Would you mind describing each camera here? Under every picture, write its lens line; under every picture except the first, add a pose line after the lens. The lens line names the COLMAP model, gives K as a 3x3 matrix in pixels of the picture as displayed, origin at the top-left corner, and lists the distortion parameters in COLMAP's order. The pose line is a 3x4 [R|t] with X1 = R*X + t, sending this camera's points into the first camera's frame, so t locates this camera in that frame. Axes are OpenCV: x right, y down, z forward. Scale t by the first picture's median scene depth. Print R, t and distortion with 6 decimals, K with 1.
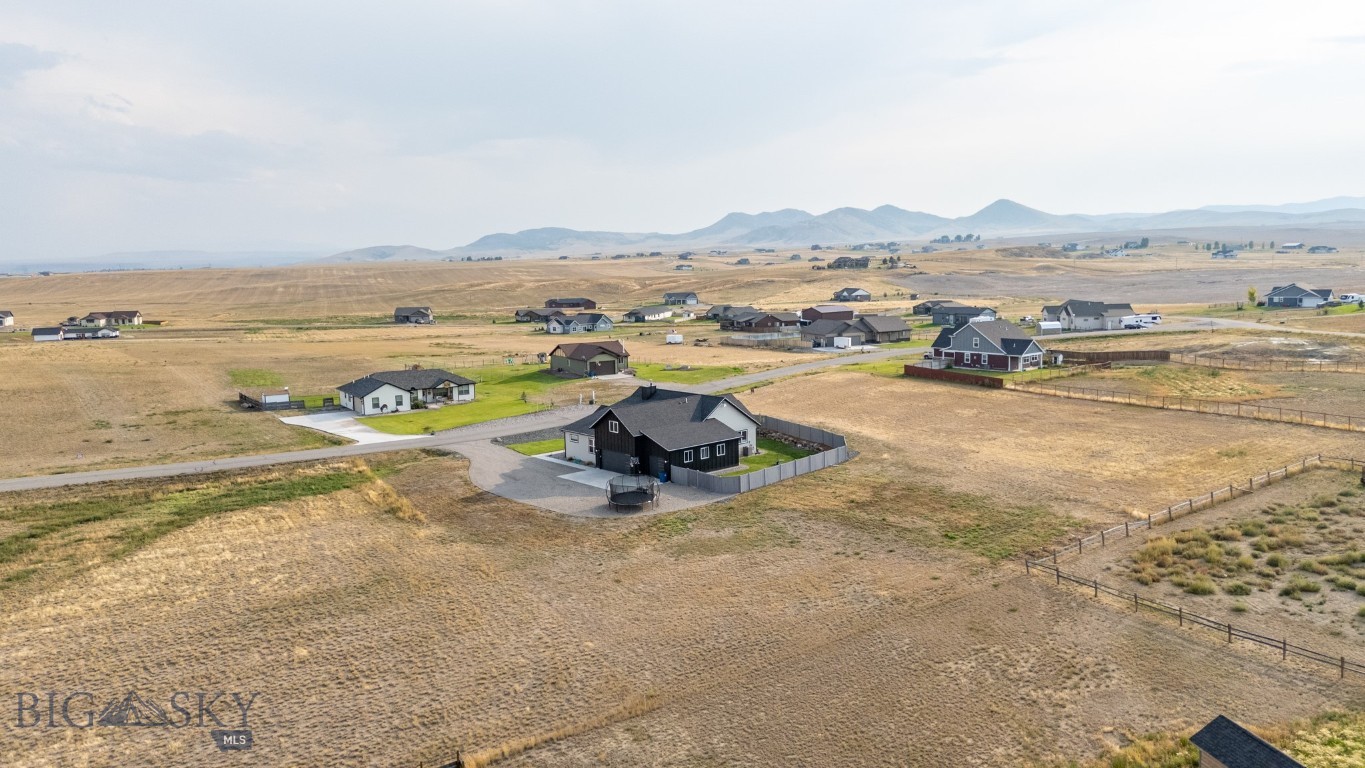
lens RADIAL K [[1001.3, 0, 676.0], [0, 1001.3, 383.0], [0, 0, 1]] dist [0.070066, -0.010891]
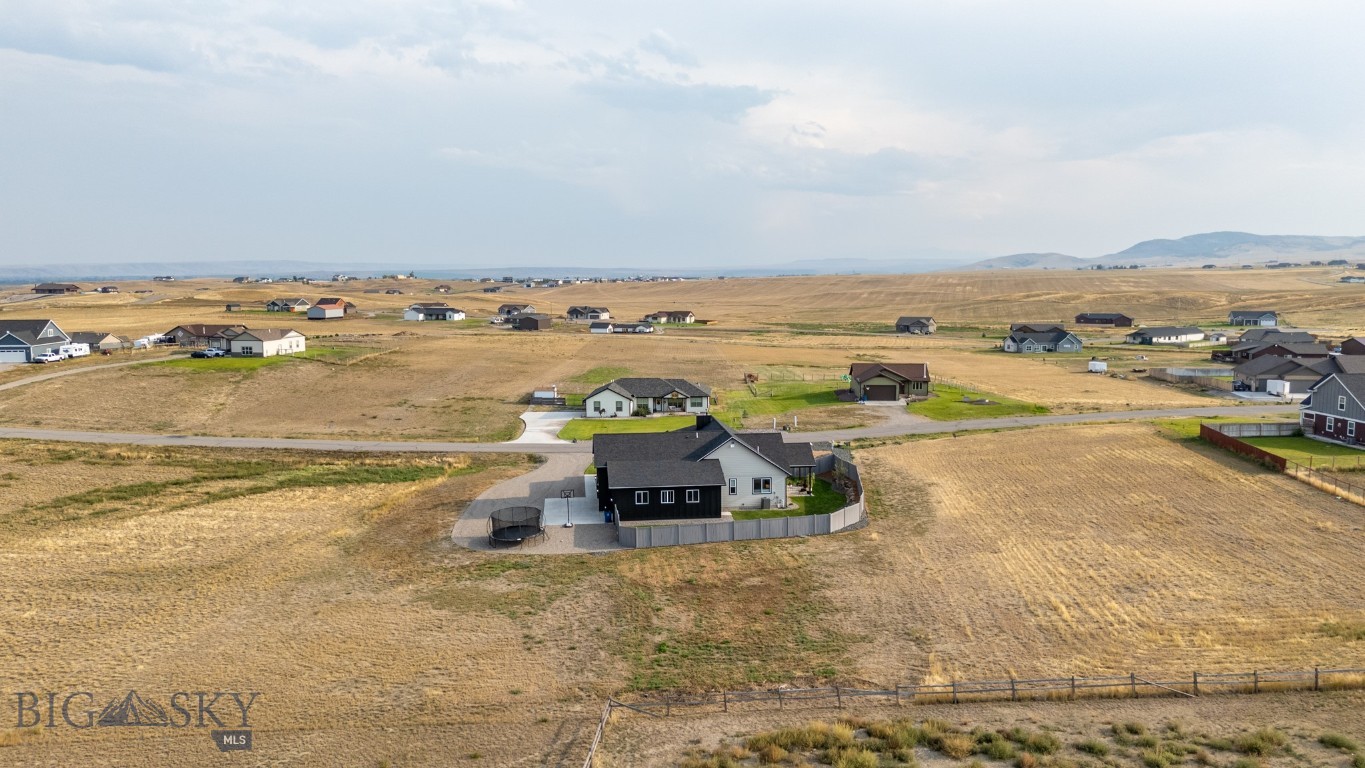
lens RADIAL K [[1001.3, 0, 685.3], [0, 1001.3, 392.8], [0, 0, 1]] dist [0.070066, -0.010891]
pose [[0.812565, 0.086432, -0.576427, 0.130726], [-0.085186, 0.995936, 0.029252, -0.011431], [0.576613, 0.025334, 0.816625, 0.072450]]
